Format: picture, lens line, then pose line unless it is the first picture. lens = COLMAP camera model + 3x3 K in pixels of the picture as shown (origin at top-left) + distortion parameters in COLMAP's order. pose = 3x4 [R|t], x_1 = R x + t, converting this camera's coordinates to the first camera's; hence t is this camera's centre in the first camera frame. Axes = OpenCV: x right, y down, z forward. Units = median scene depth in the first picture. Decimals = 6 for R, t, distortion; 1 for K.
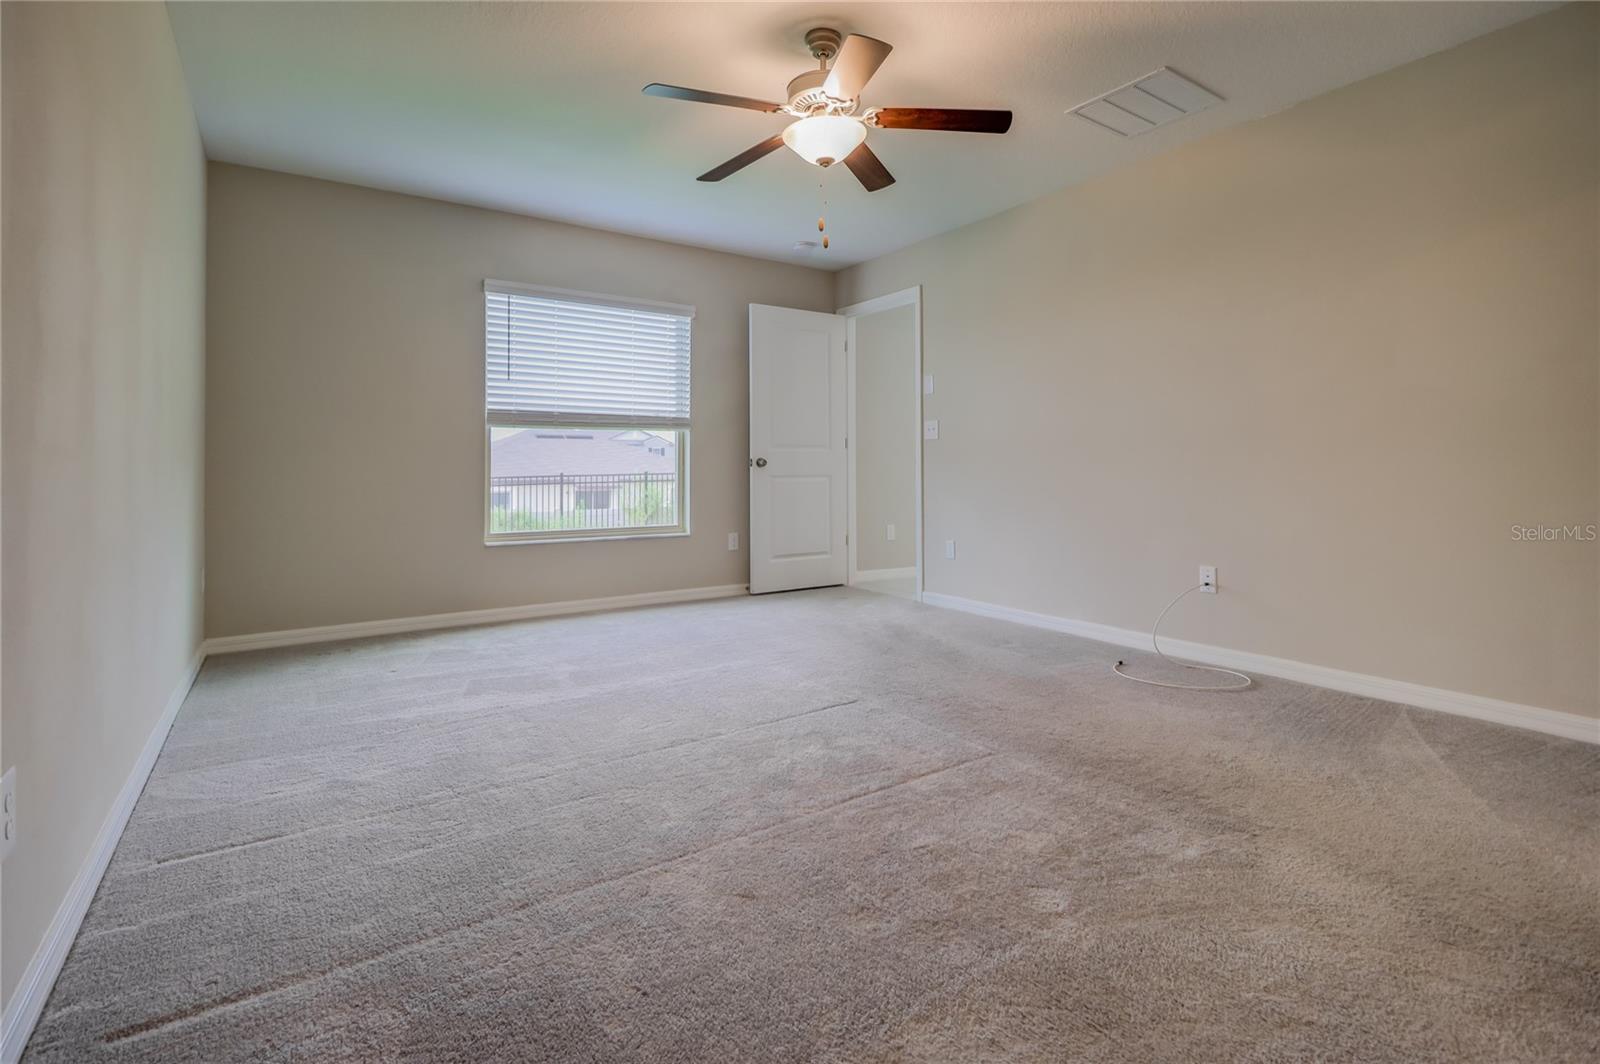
lens RADIAL K [[773.6, 0, 800.0], [0, 773.6, 532.0], [0, 0, 1]] dist [-0.012128, 0.000366]
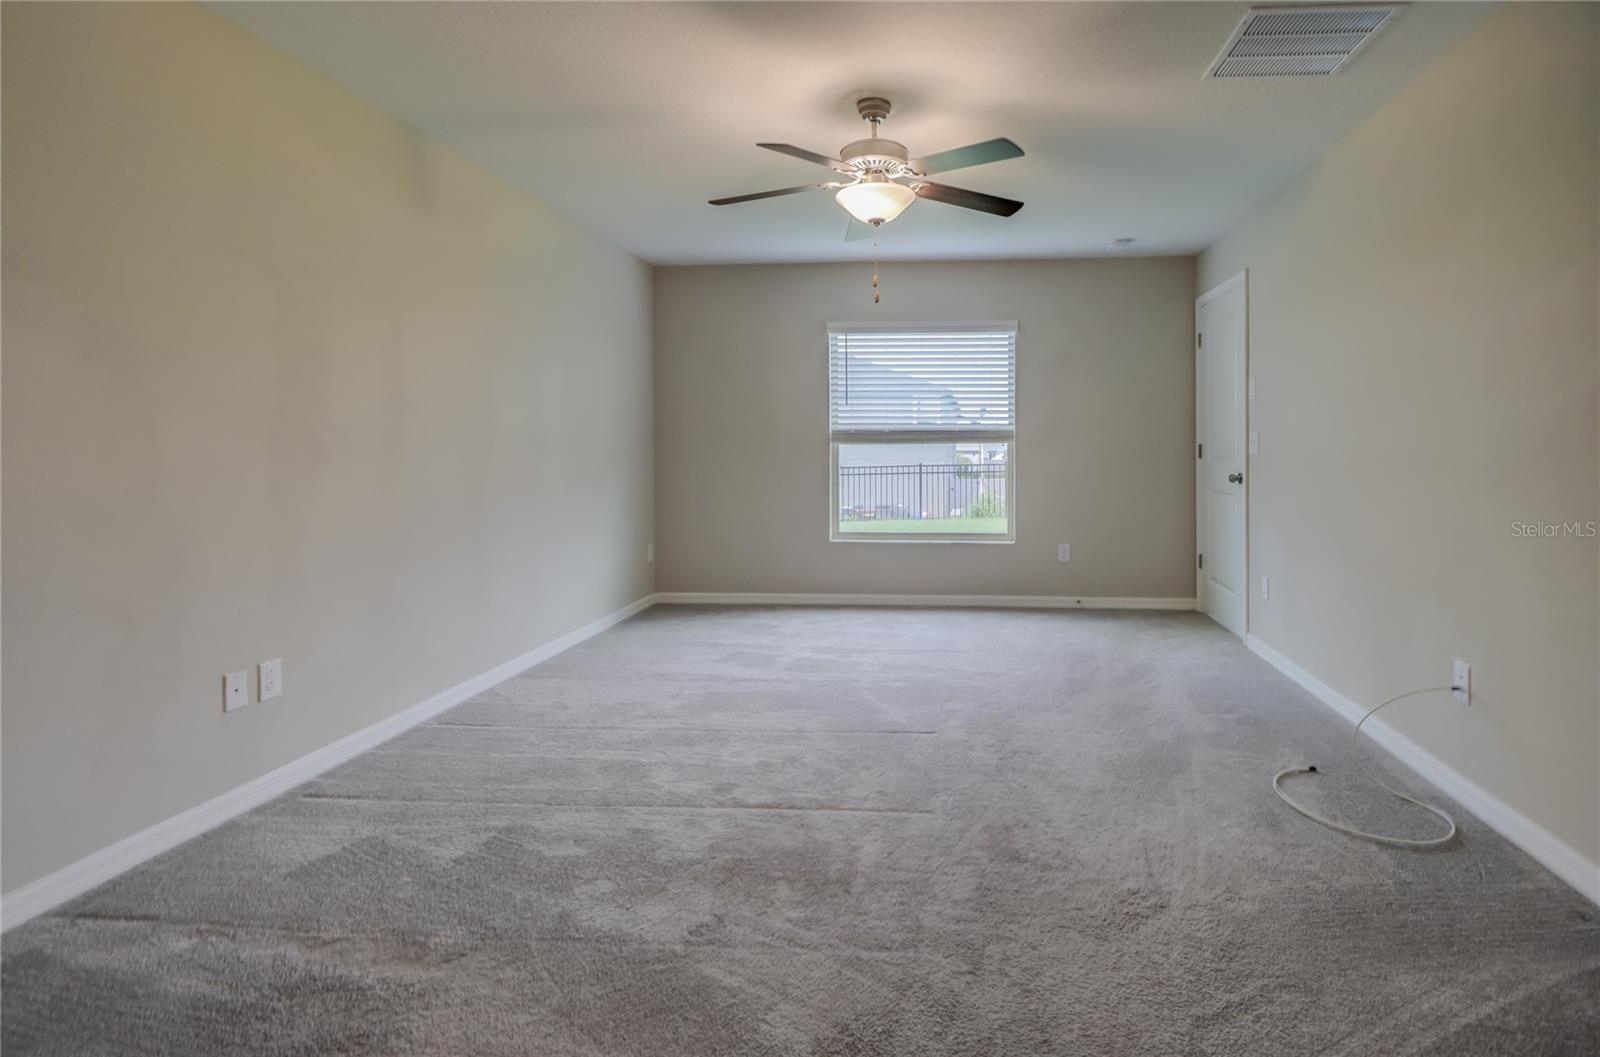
lens RADIAL K [[750.6, 0, 800.0], [0, 750.6, 528.5], [0, 0, 1]] dist [-0.002055, -0.000243]
pose [[0.768653, 0.060766, -0.636773, 0.325140], [-0.049002, 0.998146, 0.036100, -0.046392], [0.637786, 0.003455, 0.770206, 0.070317]]
